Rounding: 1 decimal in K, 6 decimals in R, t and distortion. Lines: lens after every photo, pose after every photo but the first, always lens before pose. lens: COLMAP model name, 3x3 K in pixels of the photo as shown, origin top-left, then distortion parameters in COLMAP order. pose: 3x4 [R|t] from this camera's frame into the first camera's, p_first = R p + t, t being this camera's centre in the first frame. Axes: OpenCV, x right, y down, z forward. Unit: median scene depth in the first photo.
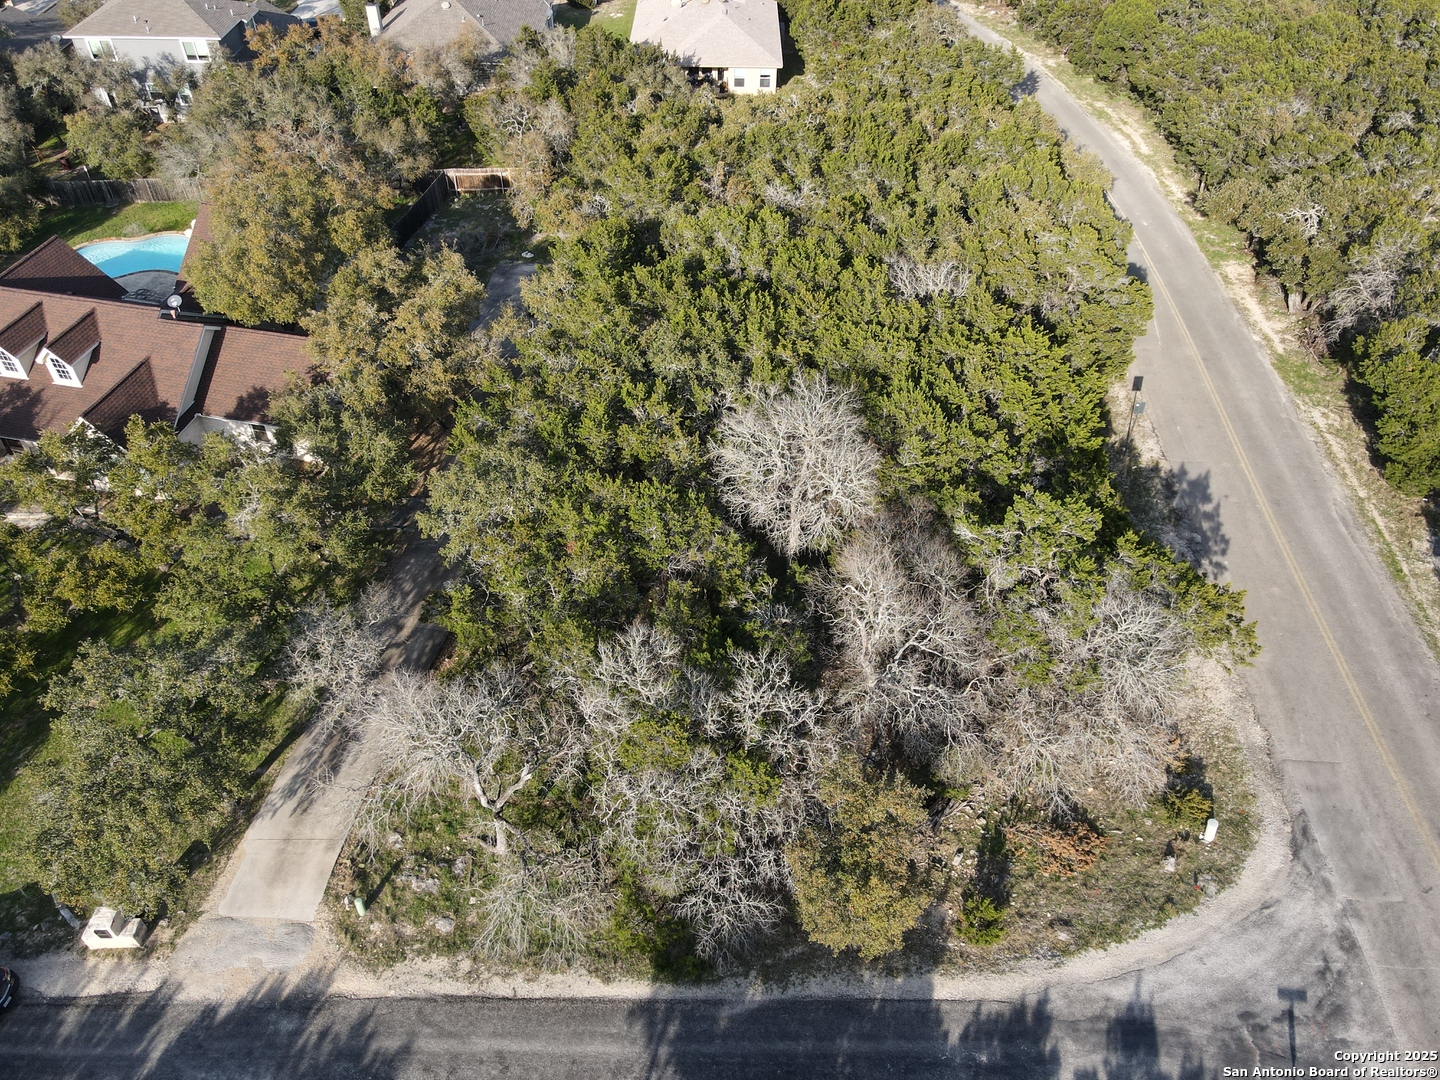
lens RADIAL K [[1051.4, 0, 720.0], [0, 1051.4, 540.0], [0, 0, 1]] dist [0.010470, 0.009668]
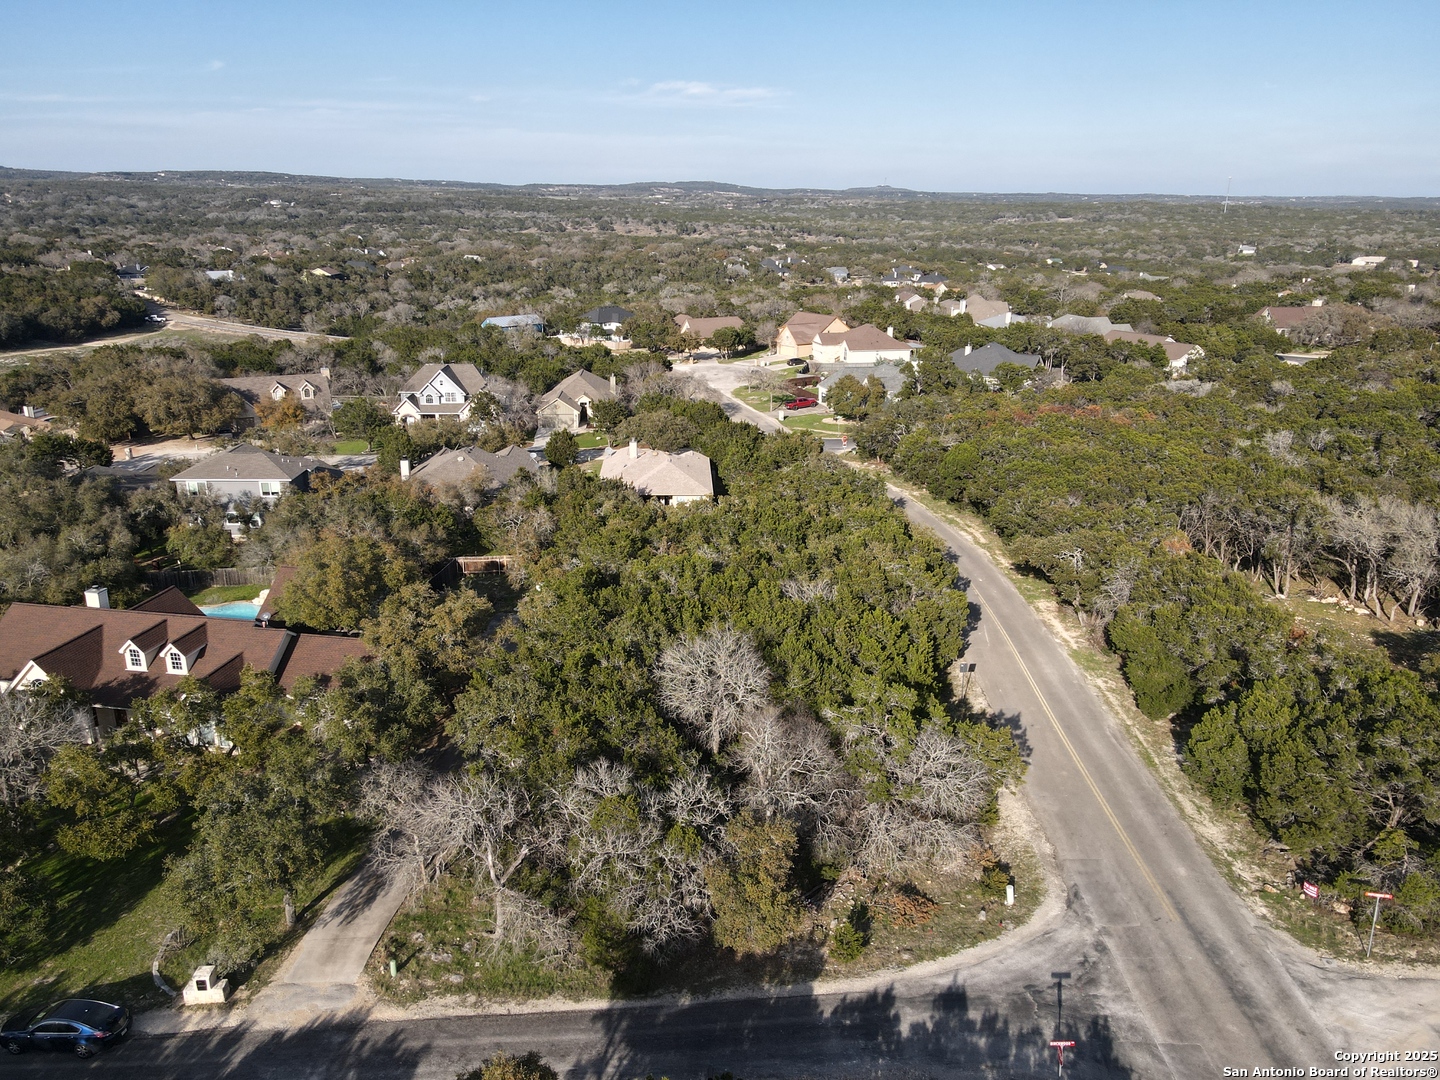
lens RADIAL K [[1051.4, 0, 720.0], [0, 1051.4, 540.0], [0, 0, 1]] dist [0.010470, 0.009668]
pose [[0.998956, -0.013987, 0.043492, 0.021117], [0.031165, 0.904716, -0.424874, 0.373505], [-0.033405, 0.425786, 0.904207, -0.396684]]
